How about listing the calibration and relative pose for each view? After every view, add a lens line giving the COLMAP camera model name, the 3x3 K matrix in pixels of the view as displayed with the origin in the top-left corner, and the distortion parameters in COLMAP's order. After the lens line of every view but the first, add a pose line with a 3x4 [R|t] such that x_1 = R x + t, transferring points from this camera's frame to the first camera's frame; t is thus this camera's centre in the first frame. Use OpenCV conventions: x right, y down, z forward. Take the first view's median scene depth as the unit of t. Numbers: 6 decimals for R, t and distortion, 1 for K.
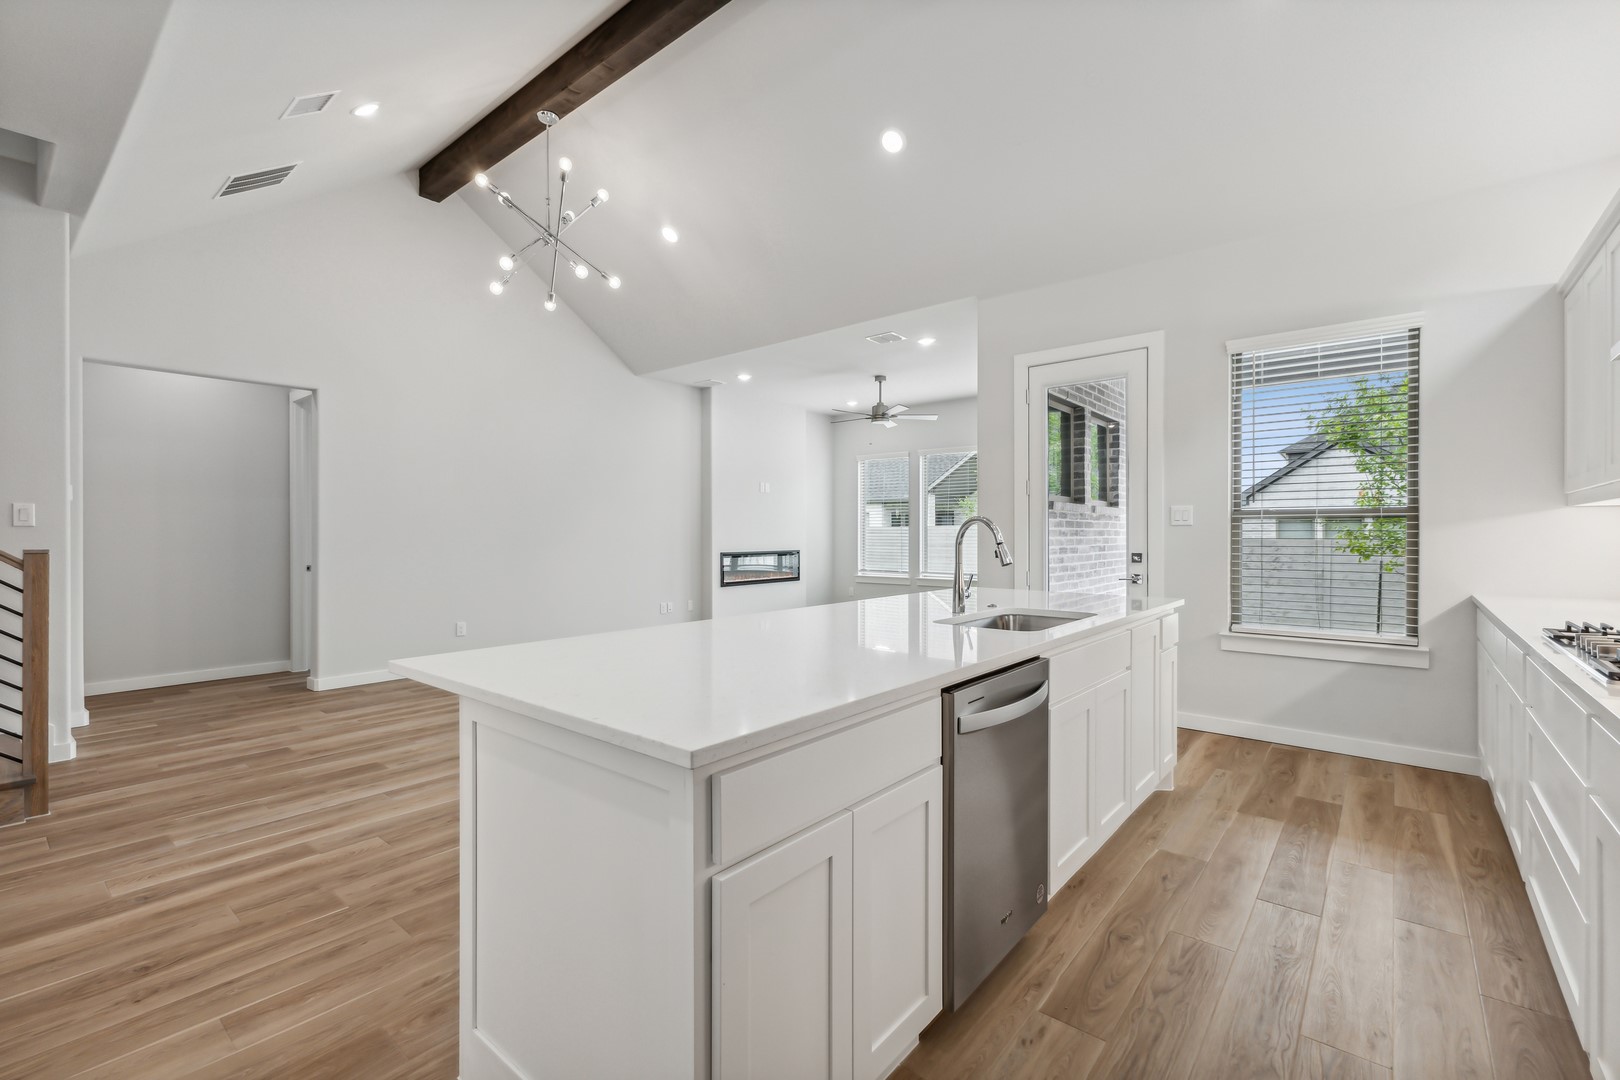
lens RADIAL K [[705.7, 0, 809.0], [0, 705.7, 536.0], [0, 0, 1]] dist [-0.000080, -0.000033]
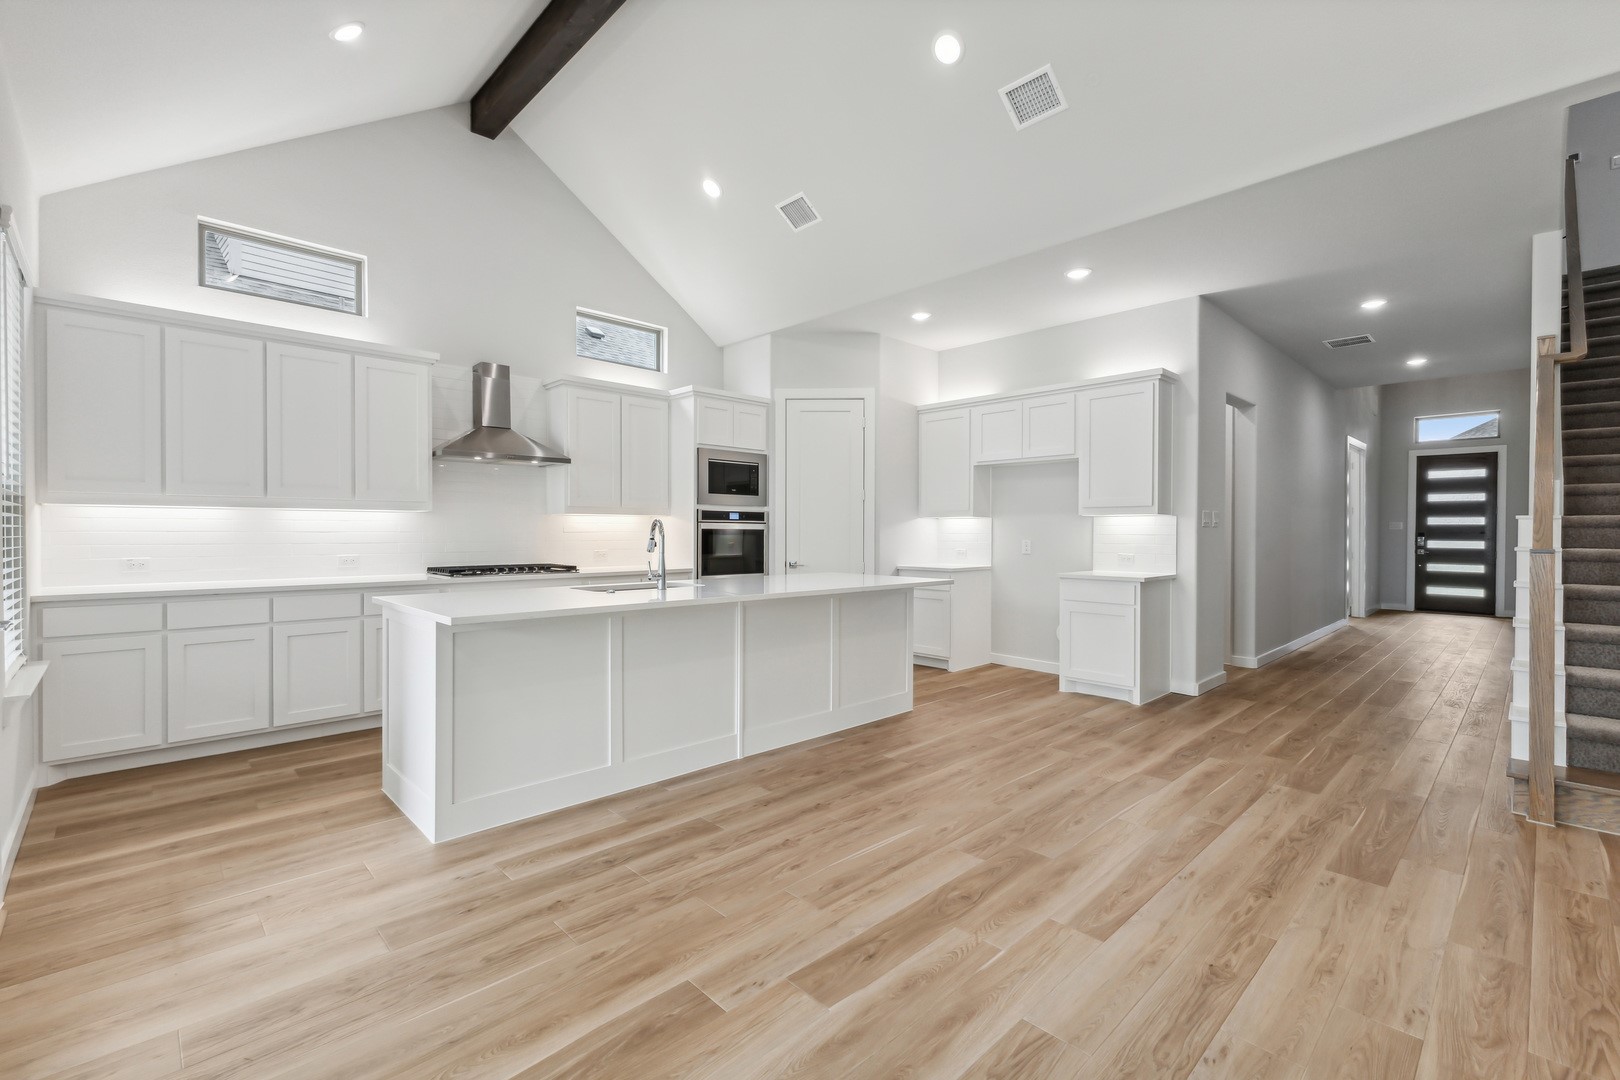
lens RADIAL K [[705.7, 0, 811.2], [0, 705.7, 536.5], [0, 0, 1]] dist [-0.000080, -0.000033]
pose [[-0.993918, -0.003830, 0.110058, -0.210036], [-0.002716, 0.999944, 0.010274, -0.006165], [-0.110092, 0.009913, -0.993872, 2.194652]]
